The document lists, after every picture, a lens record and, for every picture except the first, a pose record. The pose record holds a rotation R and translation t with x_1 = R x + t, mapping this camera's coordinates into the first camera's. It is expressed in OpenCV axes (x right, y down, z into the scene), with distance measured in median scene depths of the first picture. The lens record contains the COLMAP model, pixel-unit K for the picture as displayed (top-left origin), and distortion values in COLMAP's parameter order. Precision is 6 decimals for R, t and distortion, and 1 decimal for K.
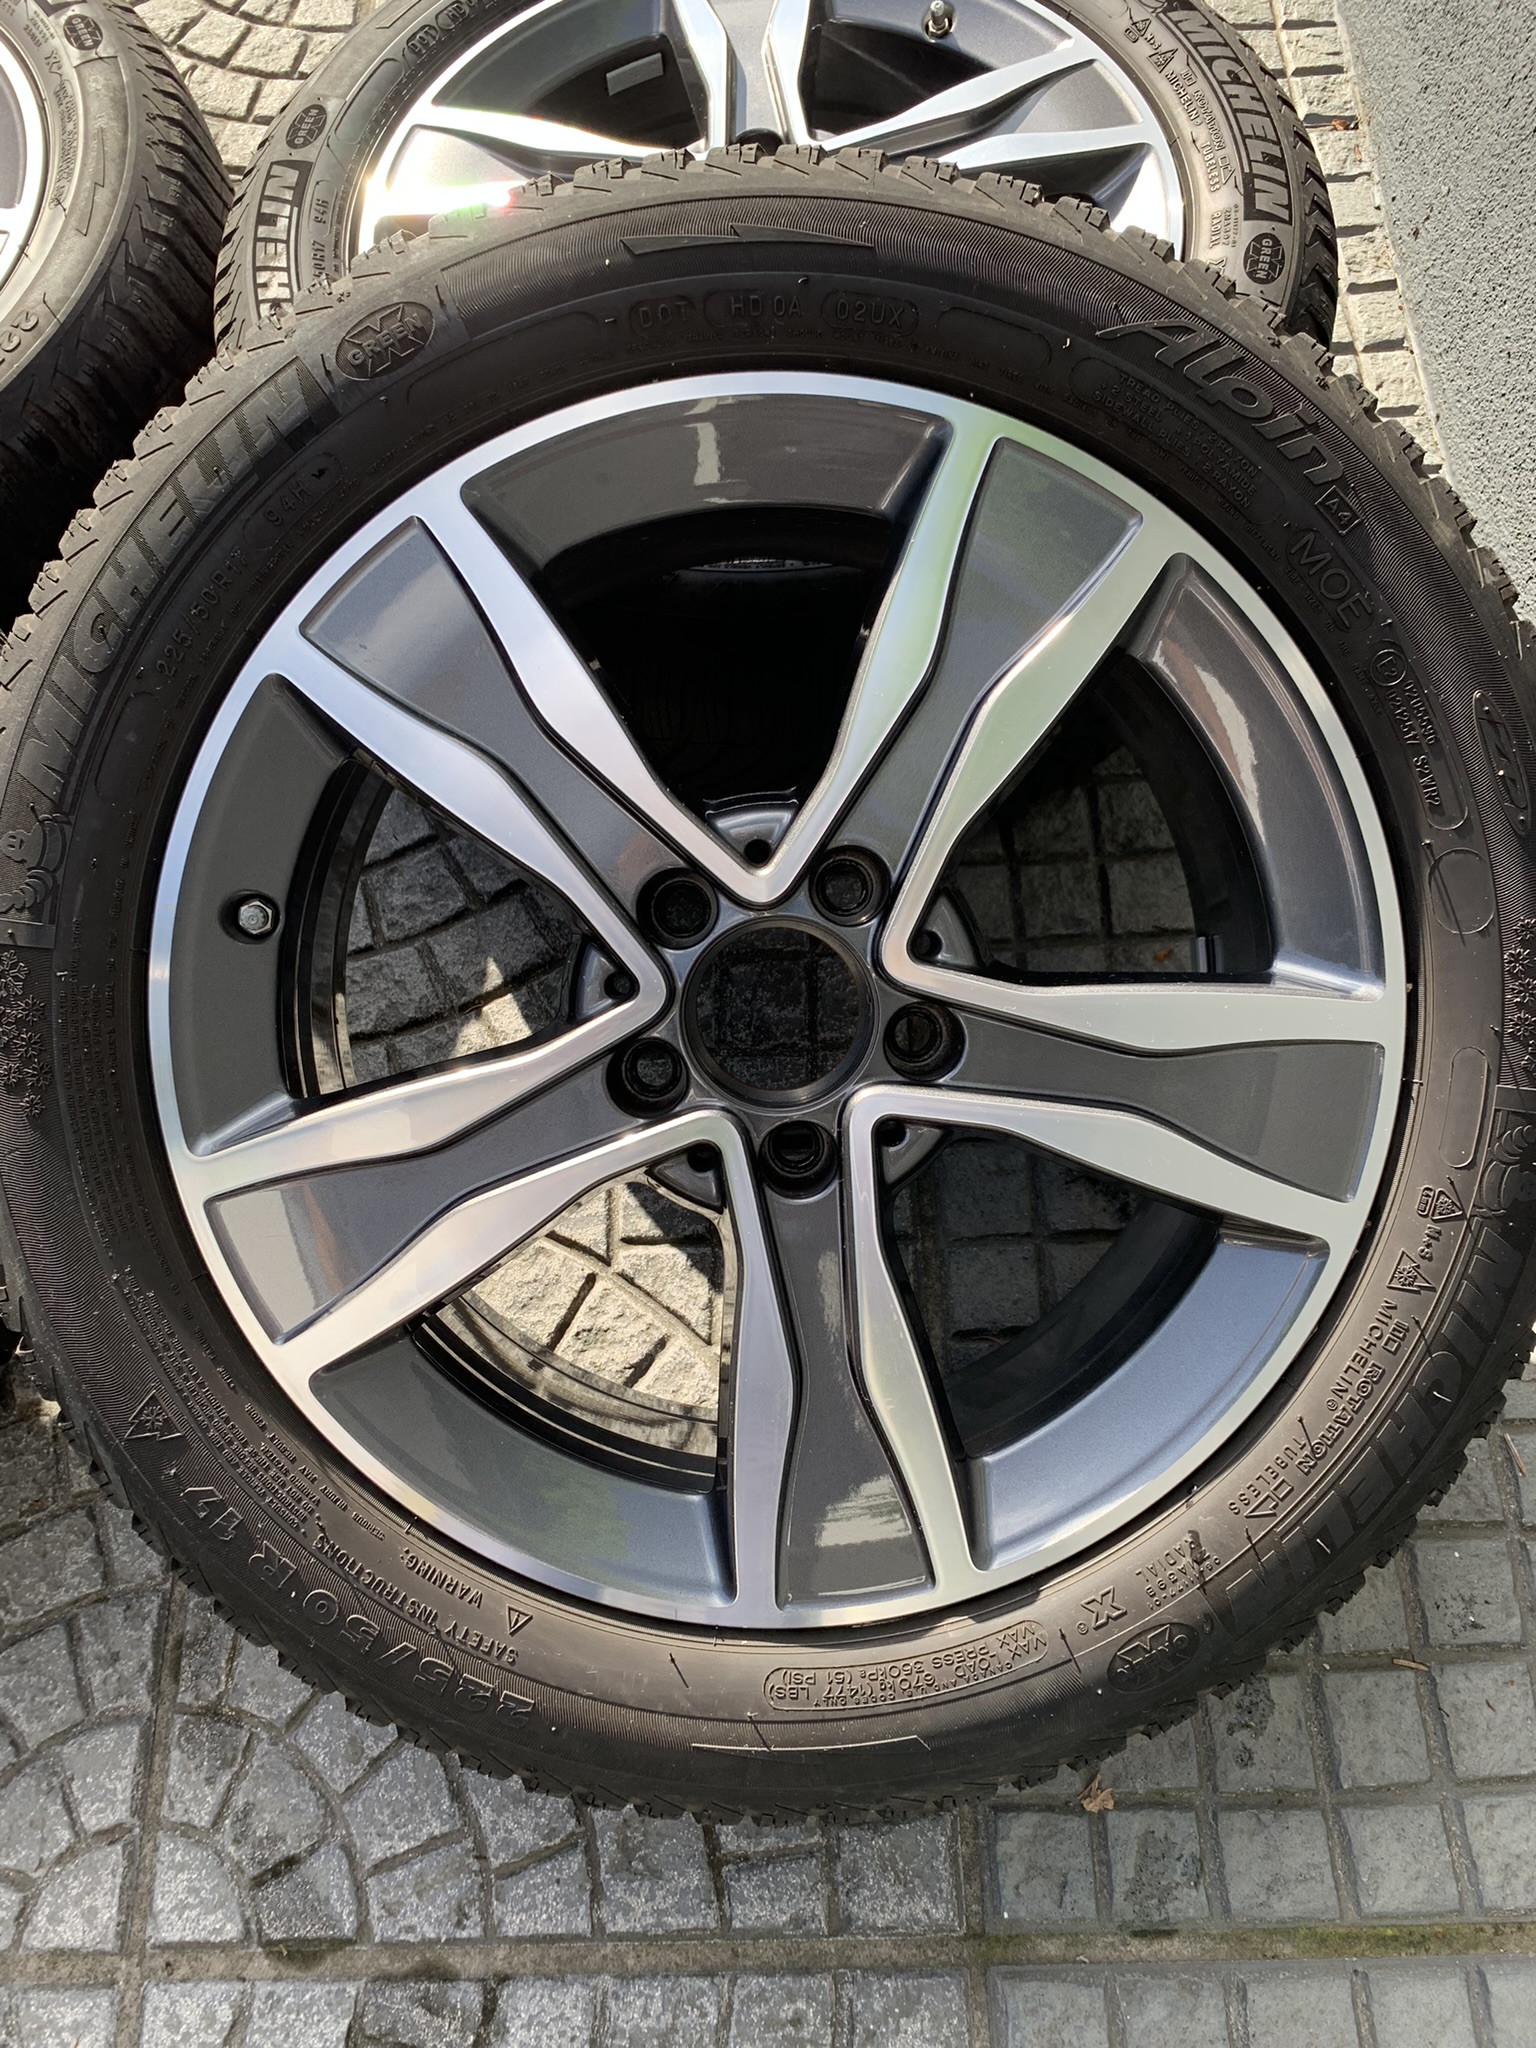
lens RADIAL K [[1655.3, 0, 776.4], [0, 1655.3, 1057.9], [0, 0, 1]] dist [0.008804, -0.005234]
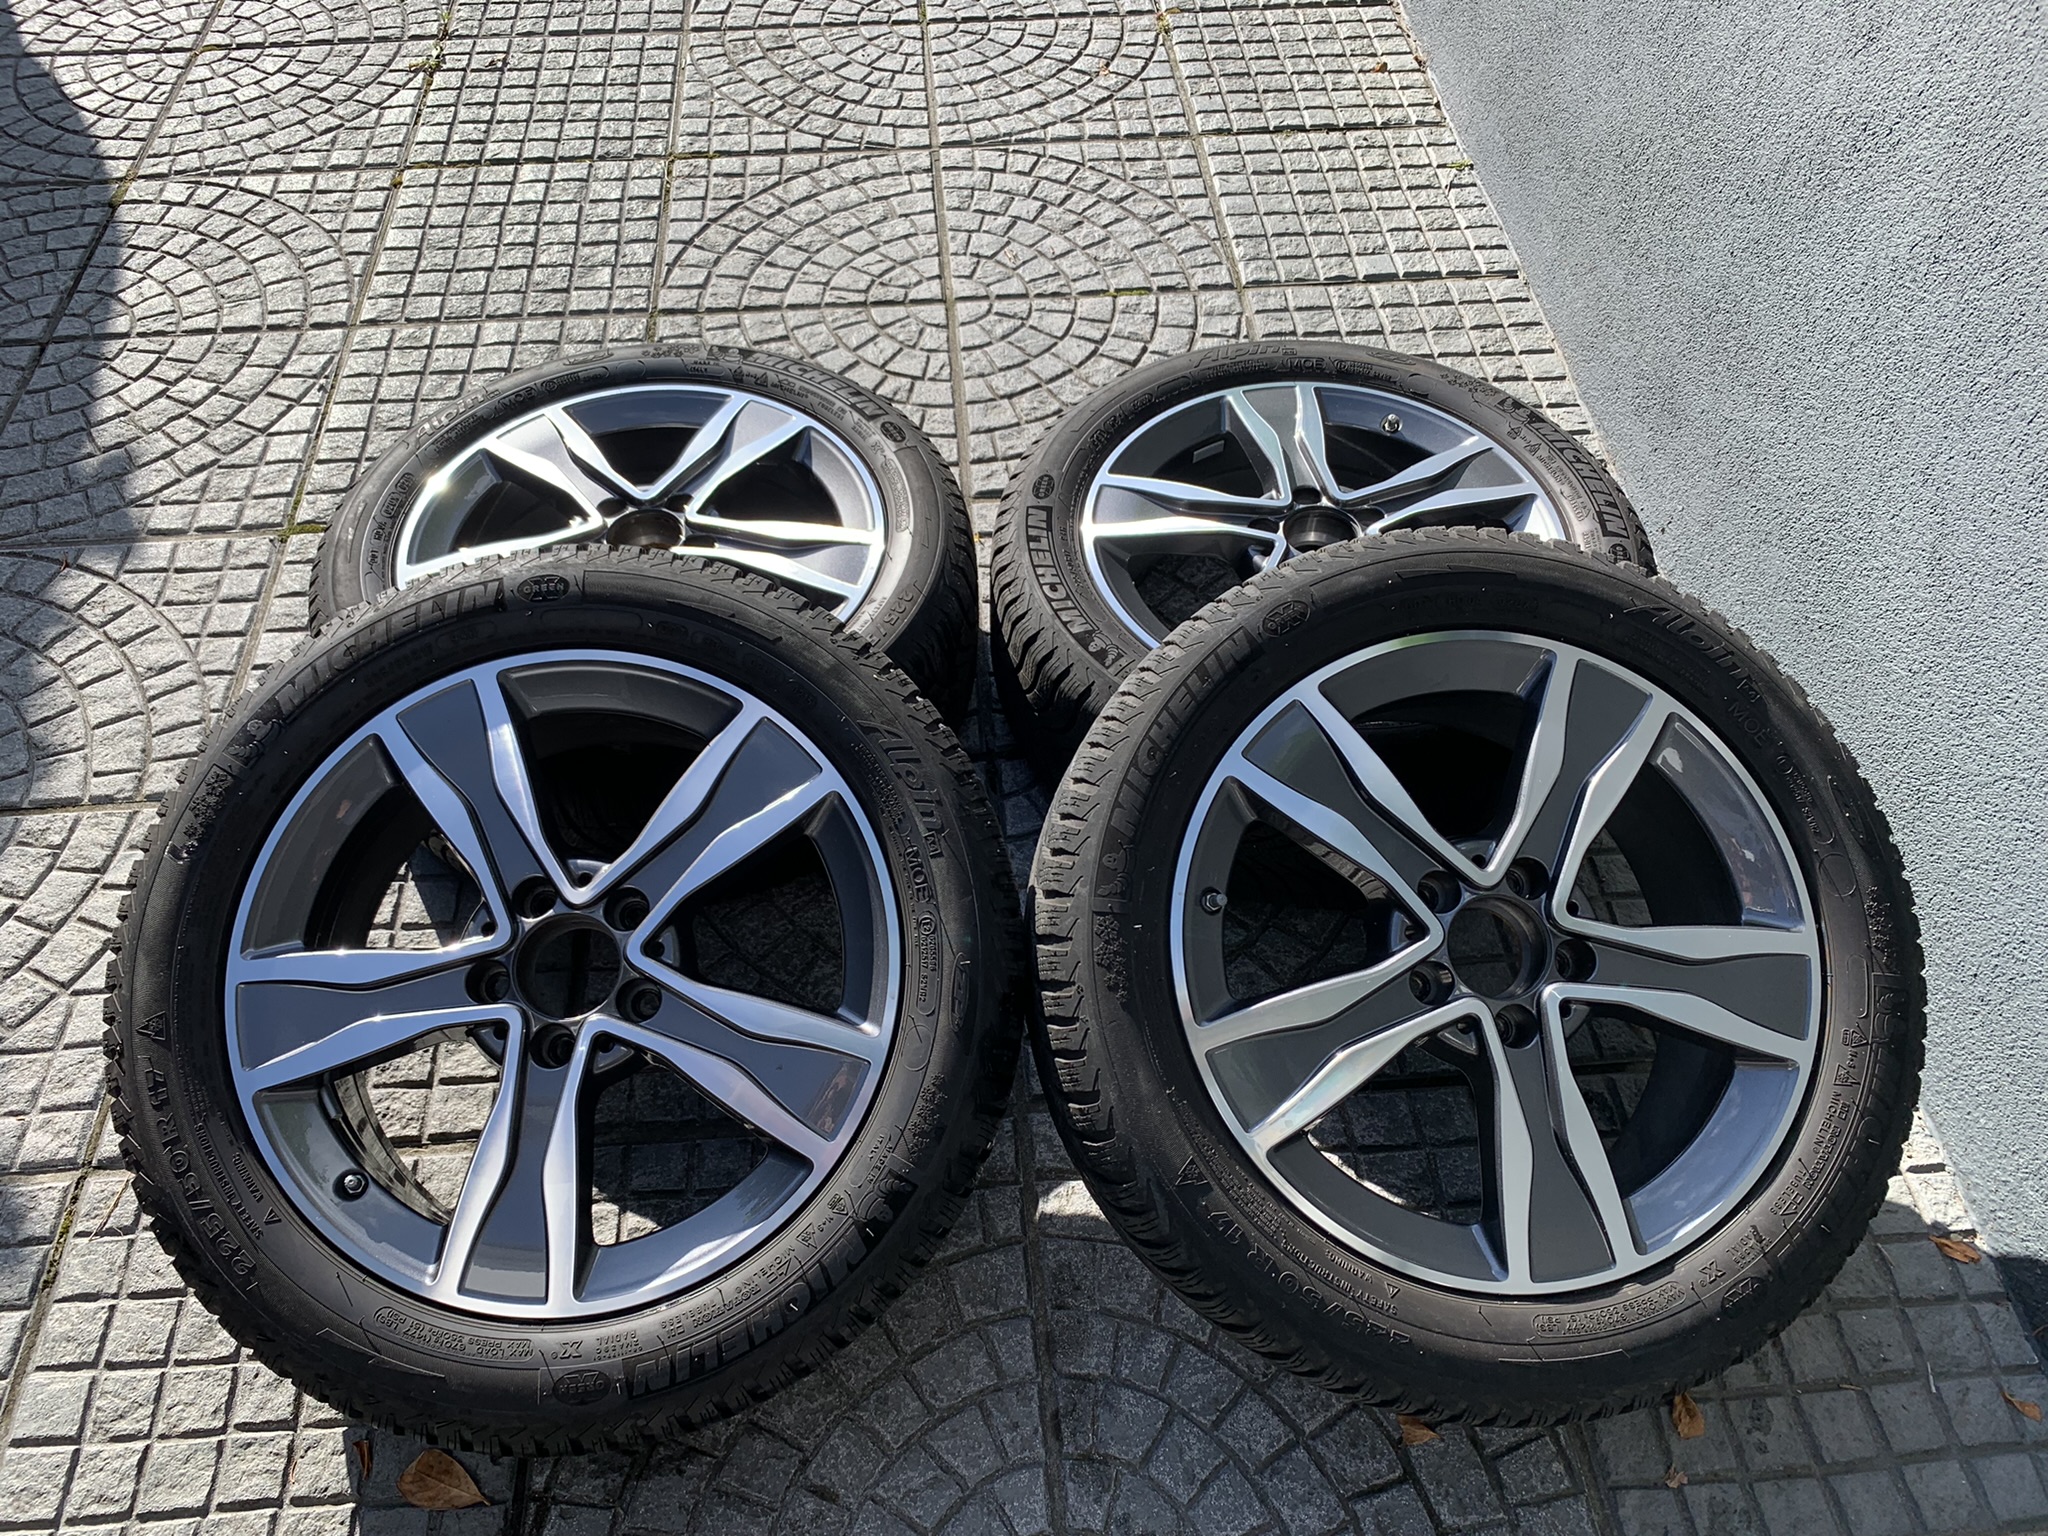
lens RADIAL K [[1655.3, 0, 1019.1], [0, 1655.3, 751.4], [0, 0, 1]] dist [0.008804, -0.005234]
pose [[0.997599, -0.015785, 0.067439, -0.508075], [0.034476, 0.957658, -0.285835, 0.214317], [-0.060071, 0.287474, 0.955903, -0.638670]]
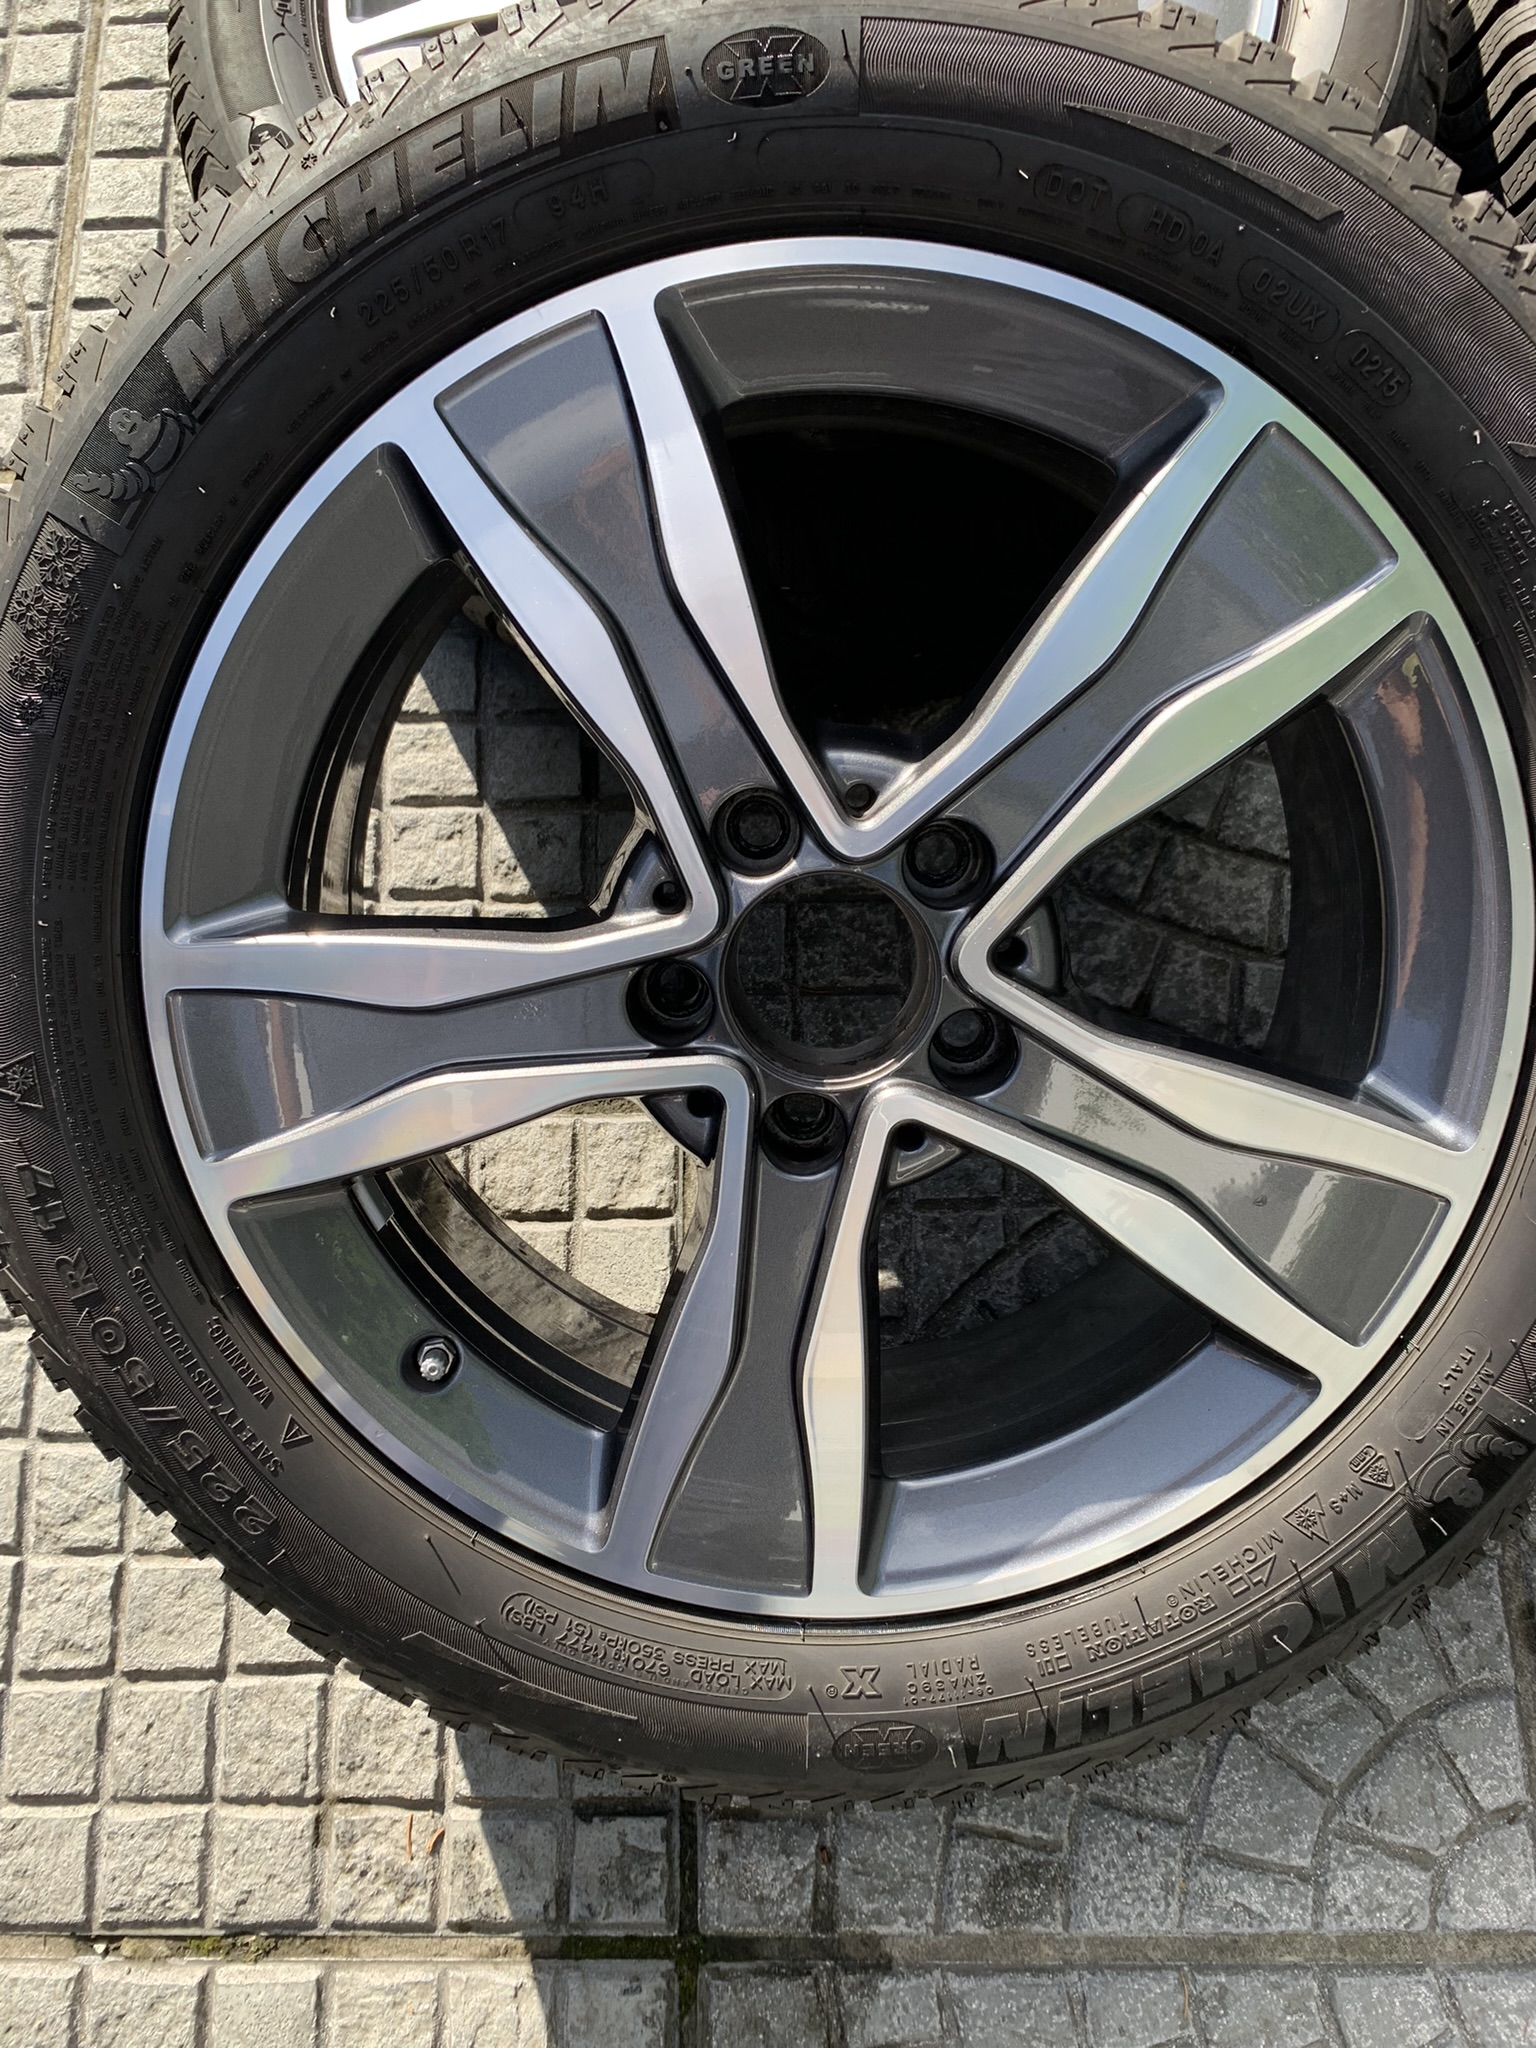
lens RADIAL K [[1655.3, 0, 776.4], [0, 1655.3, 1057.9], [0, 0, 1]] dist [0.008804, -0.005234]
pose [[0.999984, 0.004632, -0.003181, -0.821912], [-0.004152, 0.990553, 0.137071, -0.089844], [0.003786, -0.137056, 0.990556, 0.115188]]
